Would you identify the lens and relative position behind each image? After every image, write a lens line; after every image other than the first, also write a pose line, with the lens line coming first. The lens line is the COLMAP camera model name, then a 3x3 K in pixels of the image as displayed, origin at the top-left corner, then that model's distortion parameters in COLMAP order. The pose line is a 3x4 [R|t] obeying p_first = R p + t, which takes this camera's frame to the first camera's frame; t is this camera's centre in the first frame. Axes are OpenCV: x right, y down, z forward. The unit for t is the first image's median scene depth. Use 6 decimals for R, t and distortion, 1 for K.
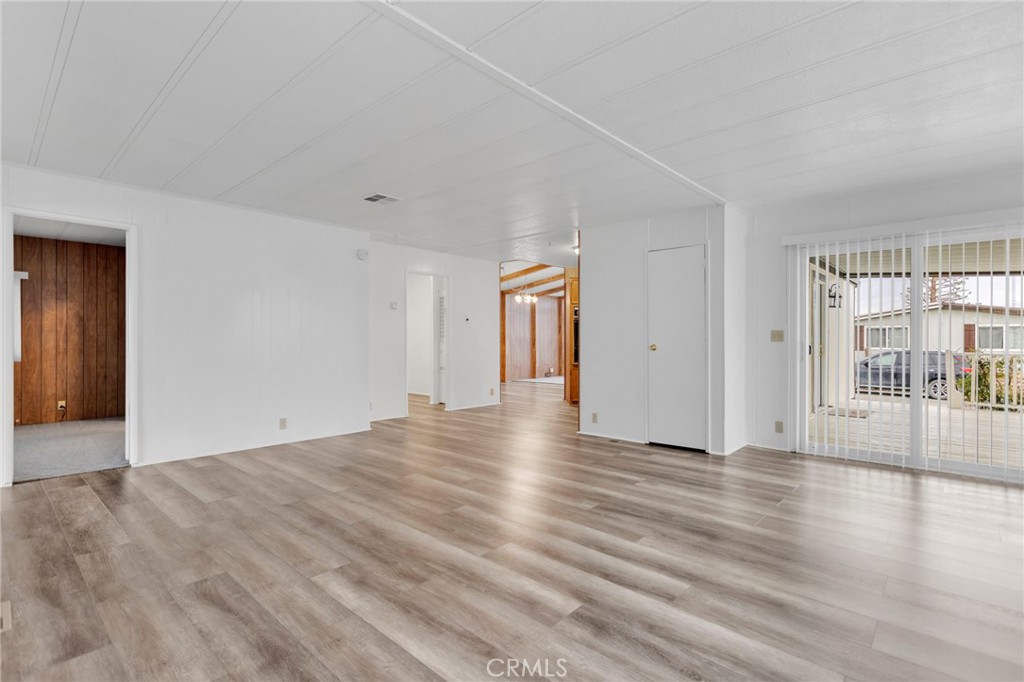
lens RADIAL K [[488.0, 0, 514.9], [0, 488.0, 339.6], [0, 0, 1]] dist [-0.001868, 0.000786]
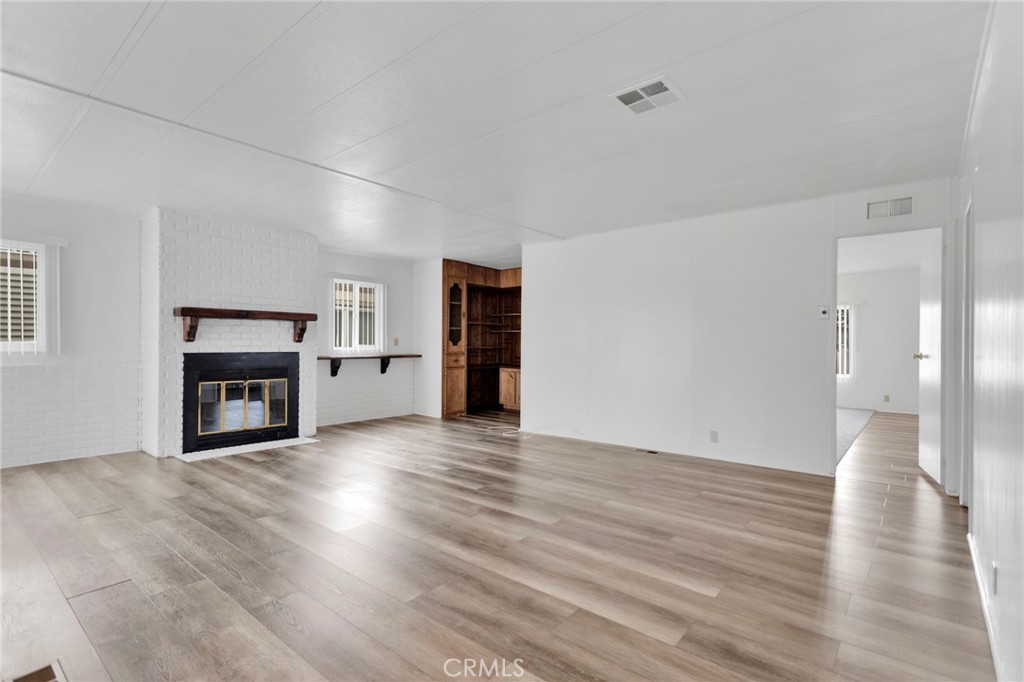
lens RADIAL K [[488.0, 0, 506.7], [0, 488.0, 342.1], [0, 0, 1]] dist [-0.001868, 0.000786]
pose [[-0.999452, -0.009492, -0.031714, -0.140398], [-0.009592, 0.999949, 0.003004, -0.014932], [0.031684, 0.003307, -0.999492, 2.271390]]
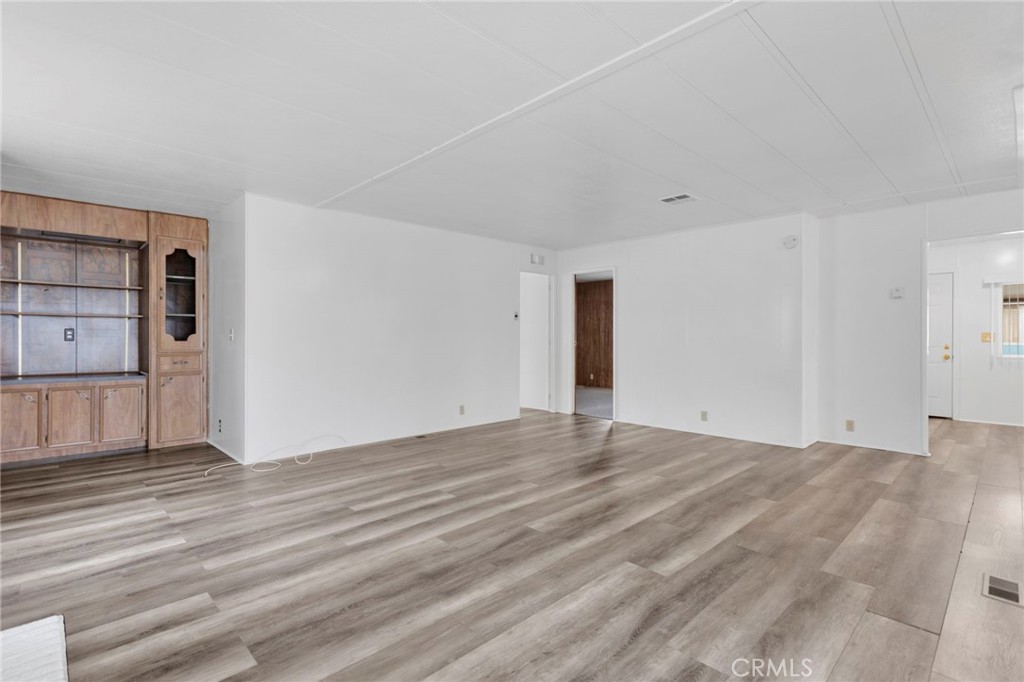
lens RADIAL K [[488.0, 0, 510.8], [0, 488.0, 338.4], [0, 0, 1]] dist [-0.001868, 0.000786]
pose [[-0.074813, -0.000911, -0.997197, 1.098032], [-0.003399, 0.999994, -0.000659, -0.002878], [0.997192, 0.003340, -0.074816, 1.072142]]
